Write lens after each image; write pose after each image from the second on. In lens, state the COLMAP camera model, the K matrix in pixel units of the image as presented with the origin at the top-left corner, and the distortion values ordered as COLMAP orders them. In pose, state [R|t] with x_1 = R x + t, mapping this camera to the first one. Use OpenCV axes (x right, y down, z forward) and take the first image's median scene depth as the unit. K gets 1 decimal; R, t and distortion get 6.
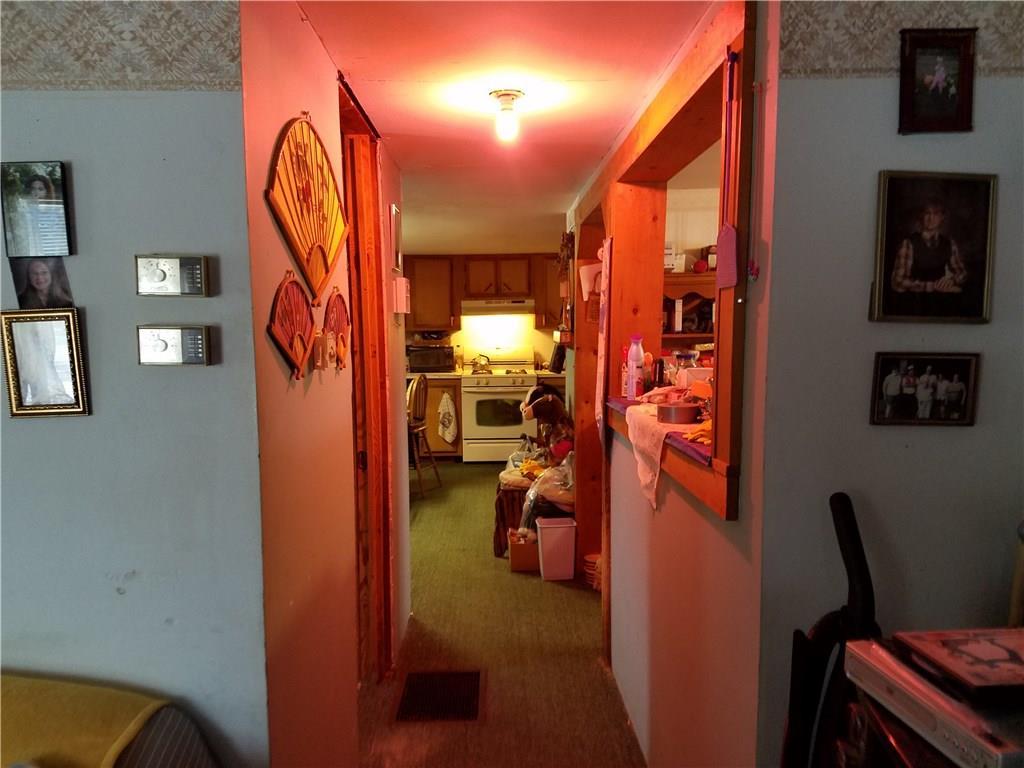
lens RADIAL K [[775.7, 0, 512.1], [0, 775.7, 384.1], [0, 0, 1]] dist [0.072298, -0.043431]
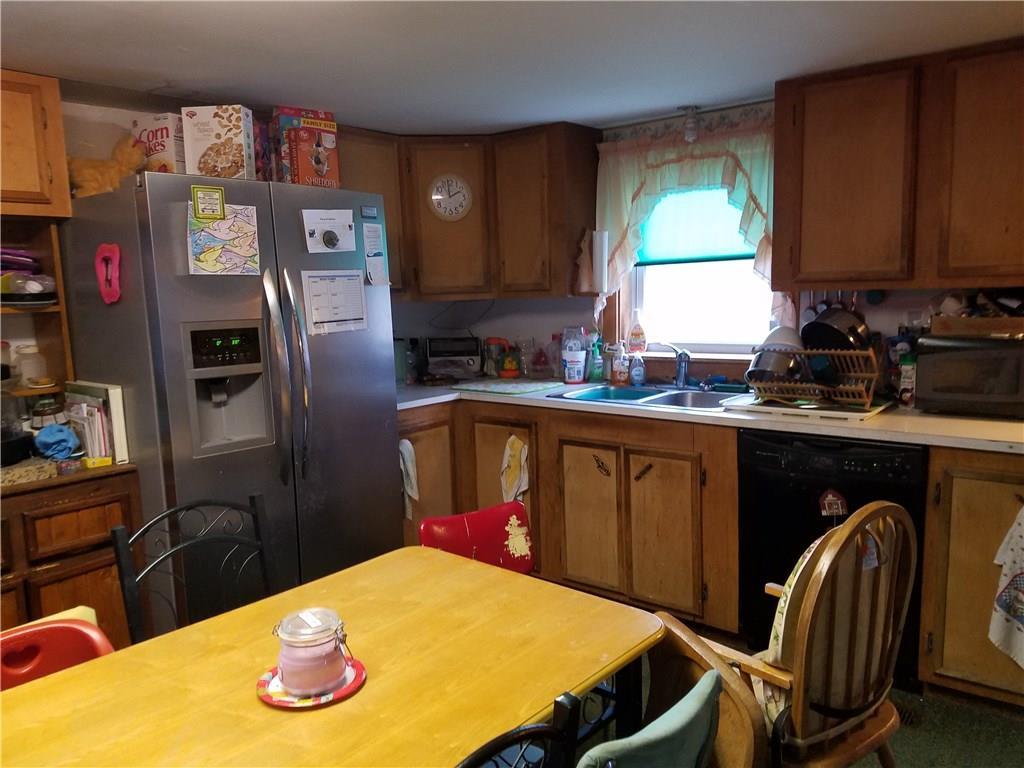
lens RADIAL K [[775.7, 0, 512.2], [0, 775.7, 387.5], [0, 0, 1]] dist [0.072298, -0.043431]
pose [[0.753061, 0.078242, -0.653282, -0.038689], [-0.033774, 0.996192, 0.080379, -0.047085], [0.657084, -0.038466, 0.752836, 0.620716]]
